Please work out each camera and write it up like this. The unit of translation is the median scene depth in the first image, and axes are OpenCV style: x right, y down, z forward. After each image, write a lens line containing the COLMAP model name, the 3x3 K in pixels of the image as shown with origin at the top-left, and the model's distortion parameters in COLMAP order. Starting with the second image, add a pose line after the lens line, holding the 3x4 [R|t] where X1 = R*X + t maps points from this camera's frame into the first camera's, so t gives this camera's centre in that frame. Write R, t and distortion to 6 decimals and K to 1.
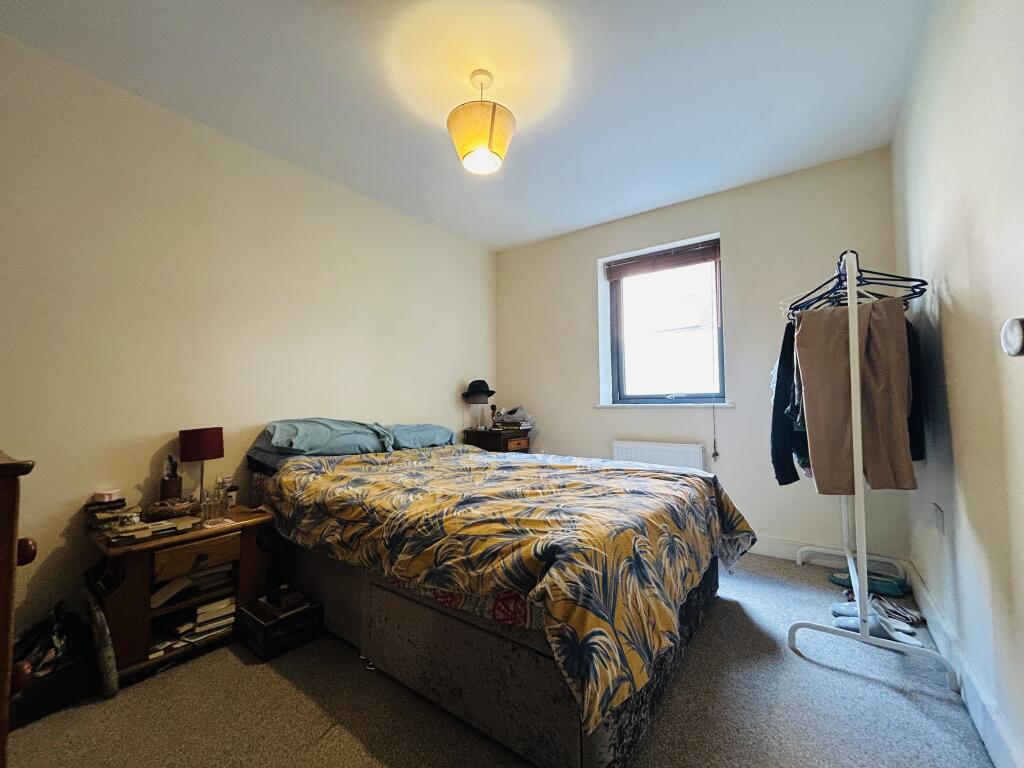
lens RADIAL K [[413.0, 0, 512.0], [0, 413.0, 384.0], [0, 0, 1]] dist [-0.001207, -0.000192]
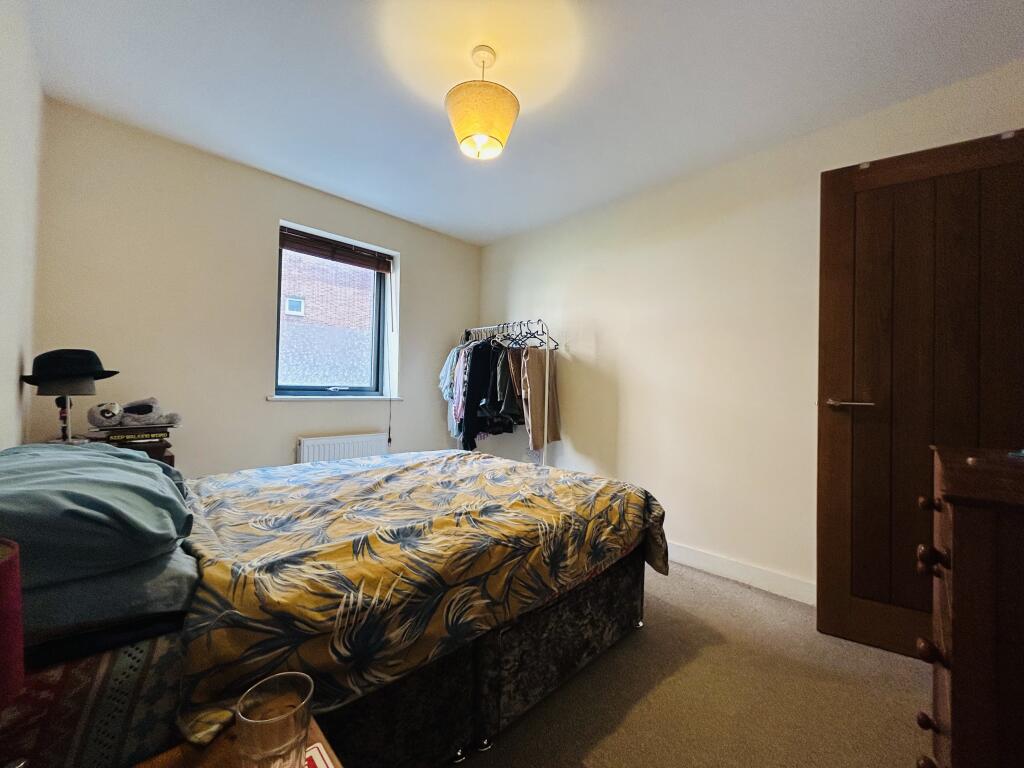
lens RADIAL K [[410.3, 0, 512.0], [0, 410.3, 384.0], [0, 0, 1]] dist [-0.006286, -0.000304]
pose [[0.154943, 0.026017, 0.987581, -0.961230], [-0.068605, 0.997523, -0.015516, 0.008134], [-0.985538, -0.065349, 0.156344, 0.751531]]
